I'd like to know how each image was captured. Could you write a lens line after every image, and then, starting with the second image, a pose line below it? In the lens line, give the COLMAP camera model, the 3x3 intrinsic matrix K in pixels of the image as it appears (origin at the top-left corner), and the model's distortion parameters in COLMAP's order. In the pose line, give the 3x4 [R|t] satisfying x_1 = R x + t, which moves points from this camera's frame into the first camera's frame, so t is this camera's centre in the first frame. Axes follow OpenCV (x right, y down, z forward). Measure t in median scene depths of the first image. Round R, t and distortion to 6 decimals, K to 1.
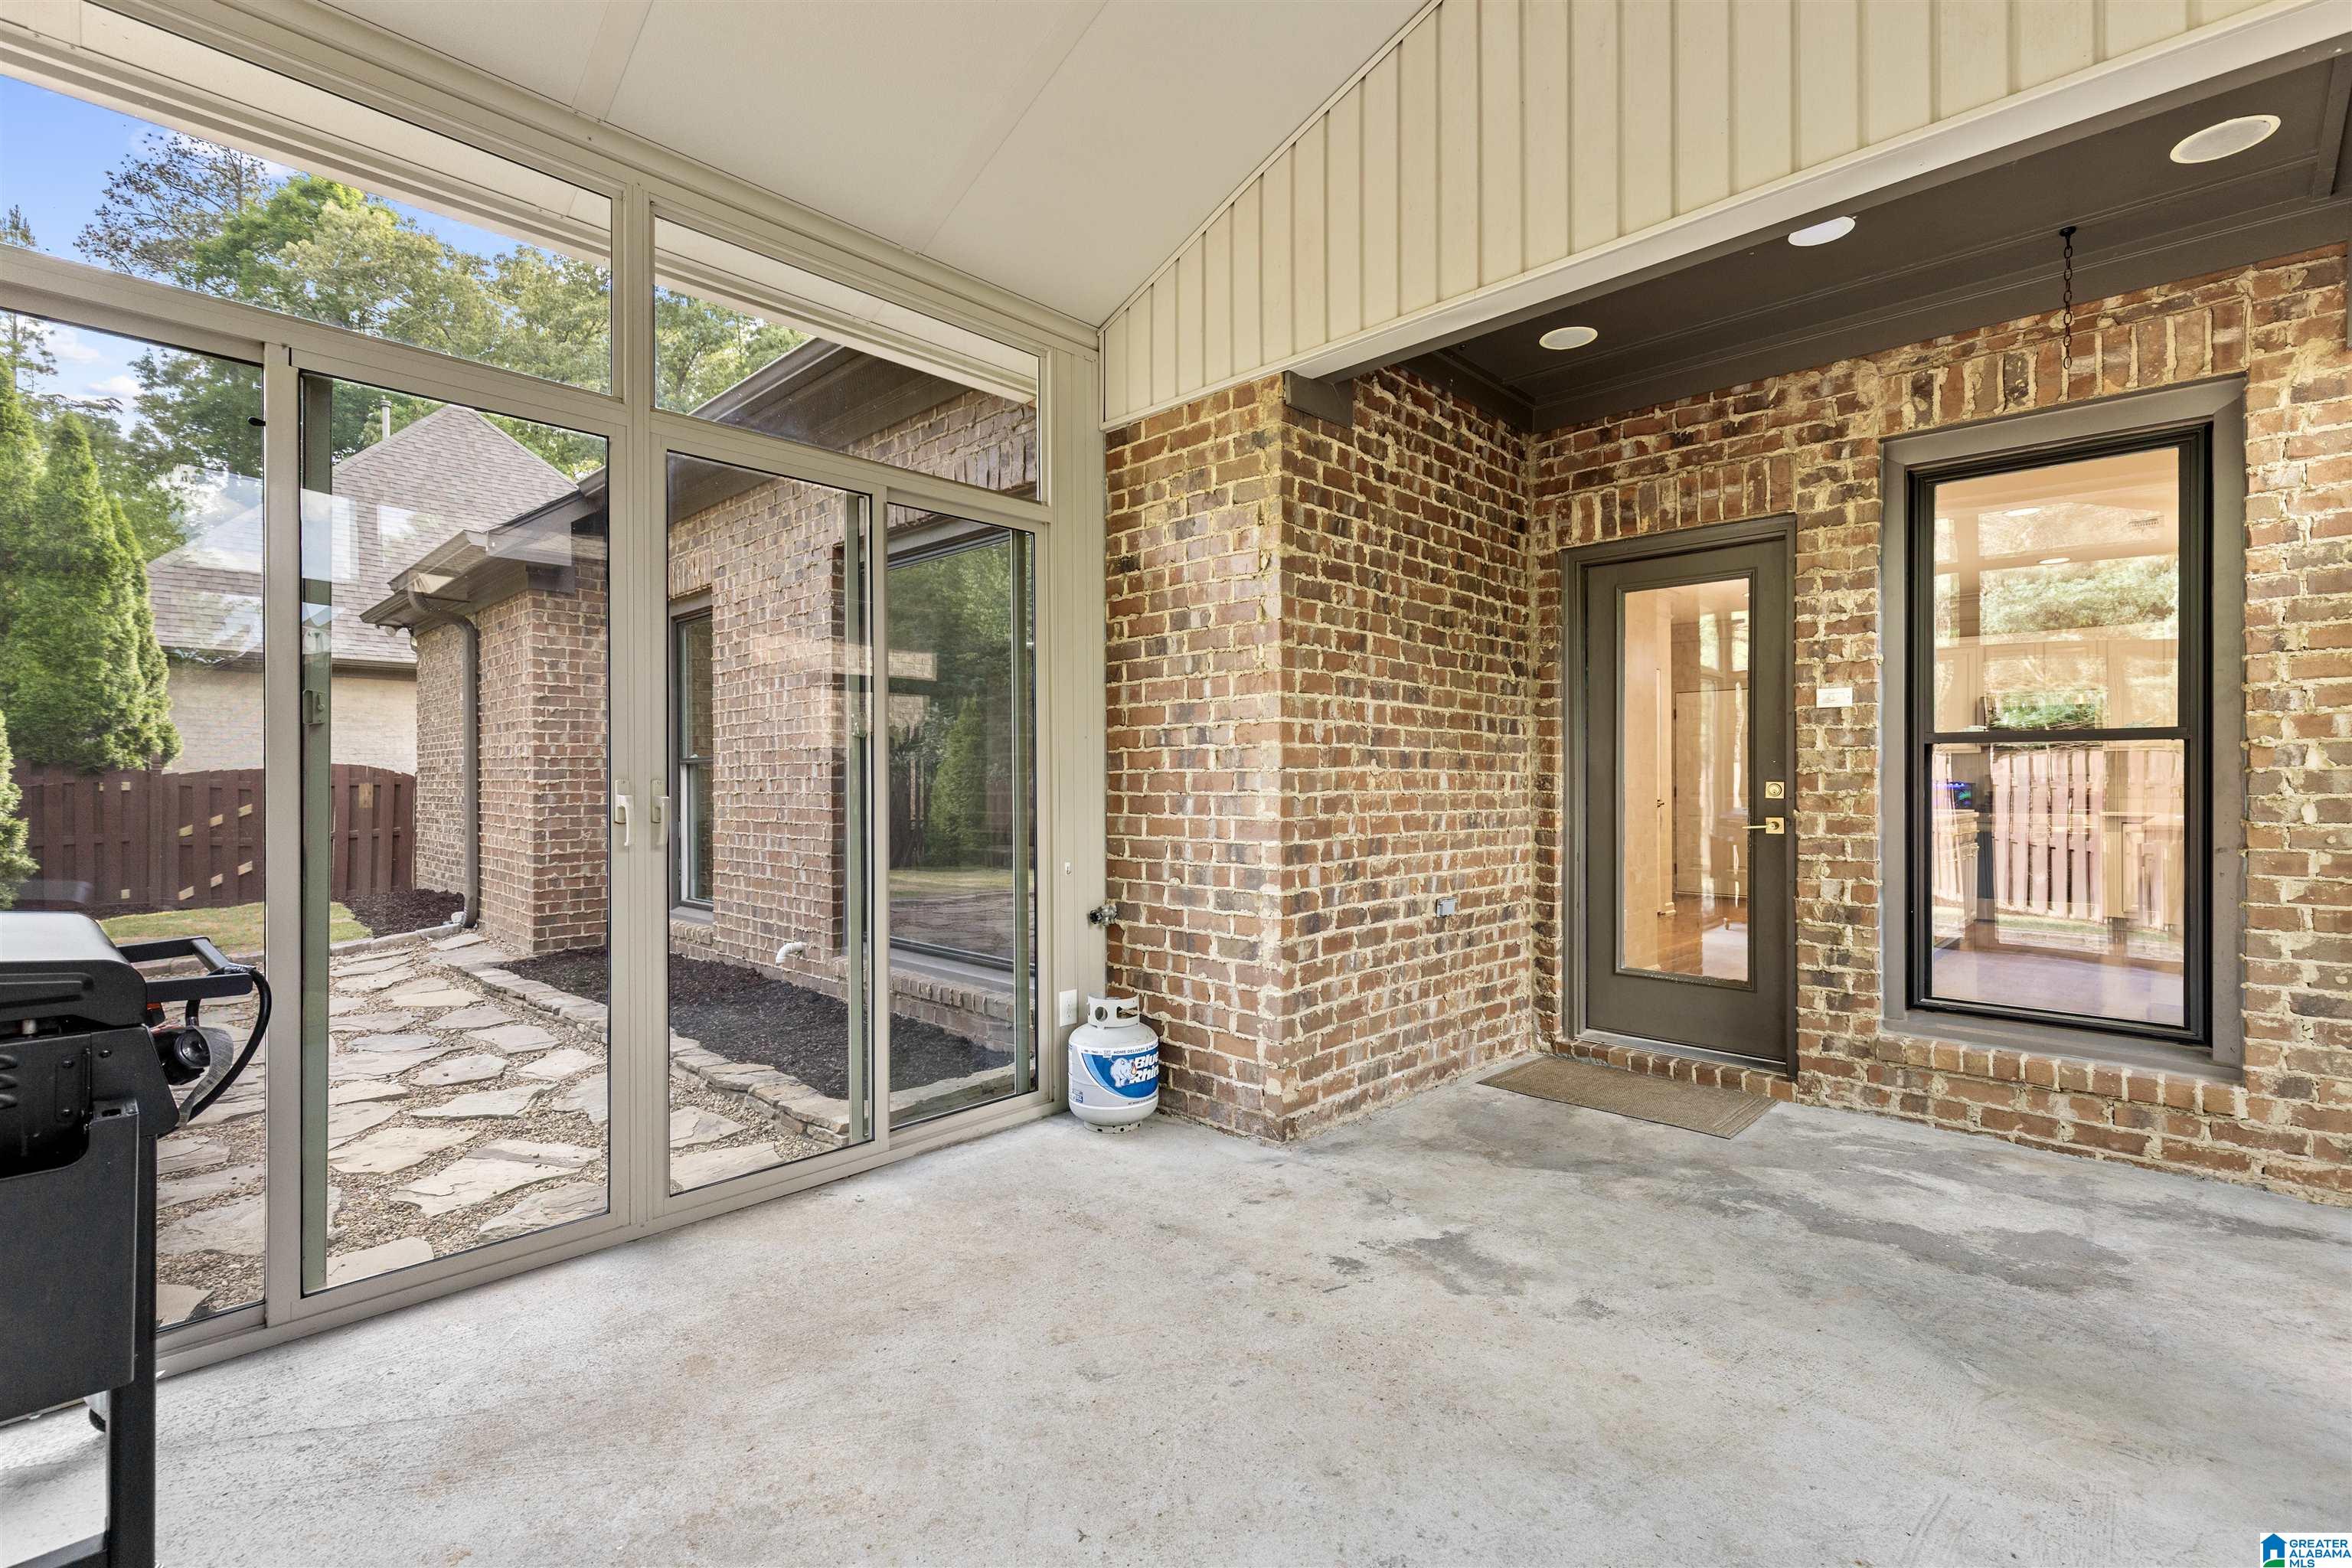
lens RADIAL K [[1064.8, 0, 1179.4], [0, 1064.8, 791.5], [0, 0, 1]] dist [0.002010, -0.000184]
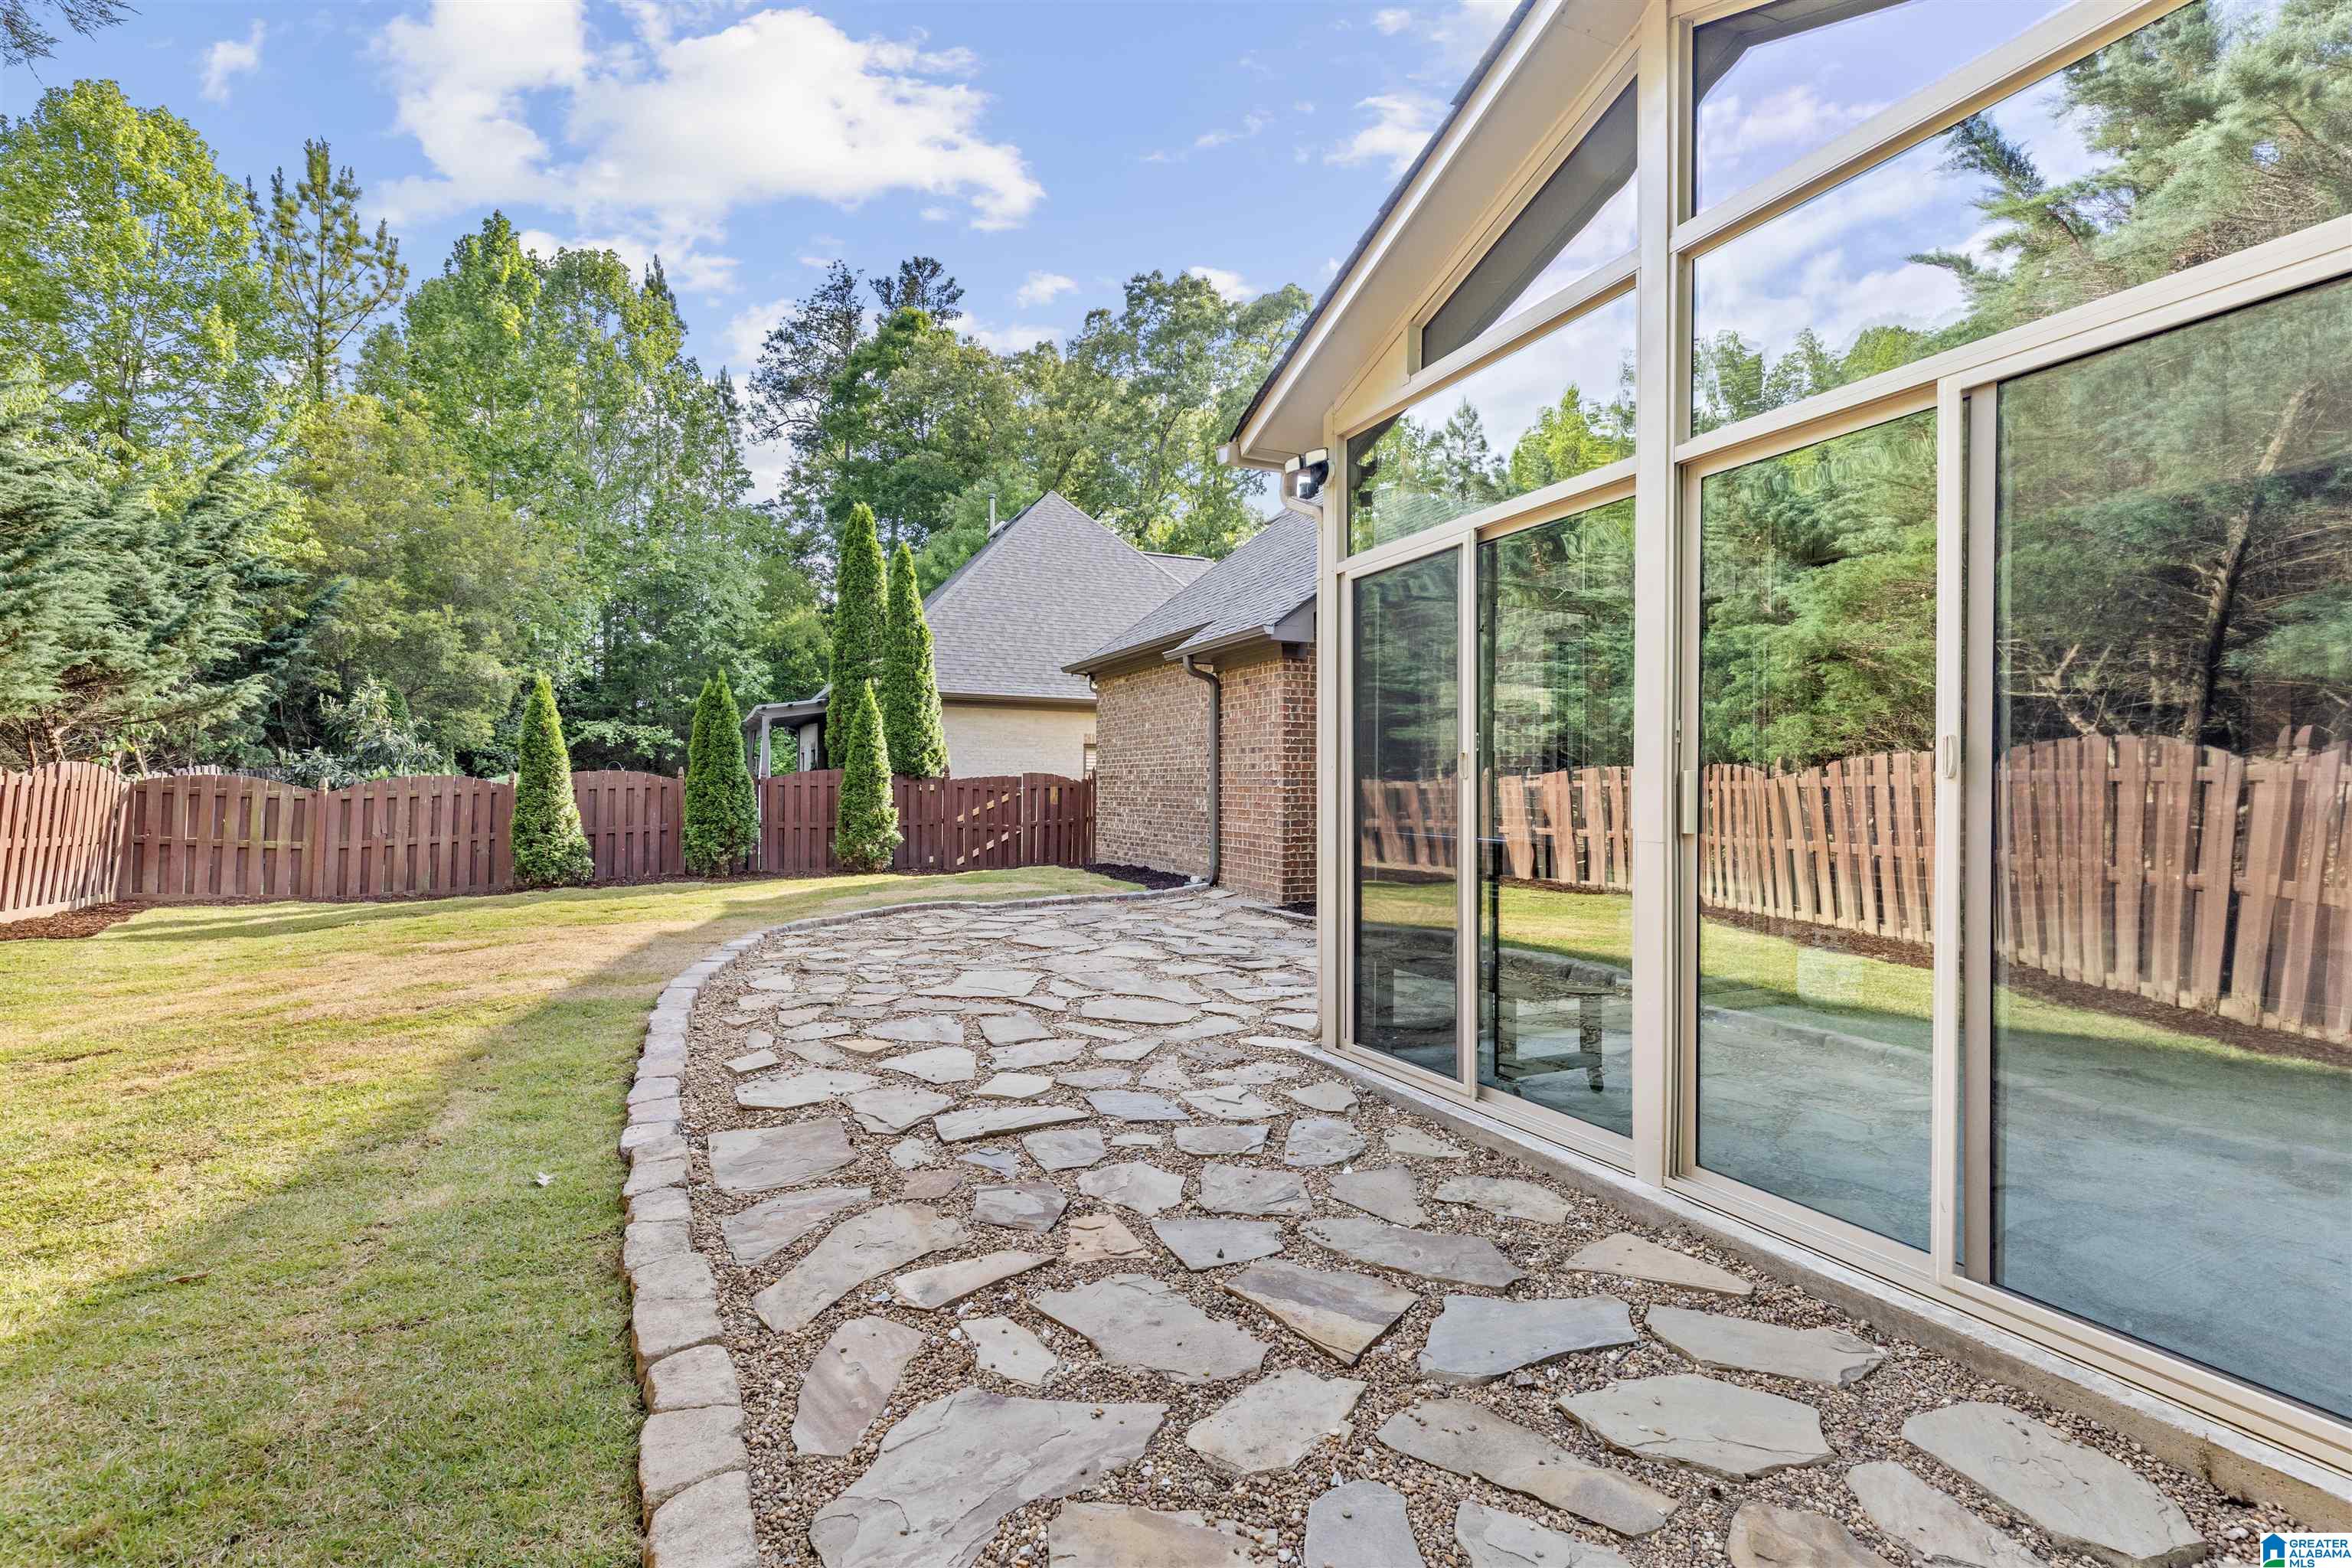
lens RADIAL K [[1064.8, 0, 1179.4], [0, 1064.8, 791.5], [0, 0, 1]] dist [0.002010, -0.000184]
pose [[0.935664, 0.010261, -0.352744, -0.143884], [-0.012384, 0.999916, -0.003761, 0.002263], [0.352676, 0.007888, 0.935712, -0.291521]]
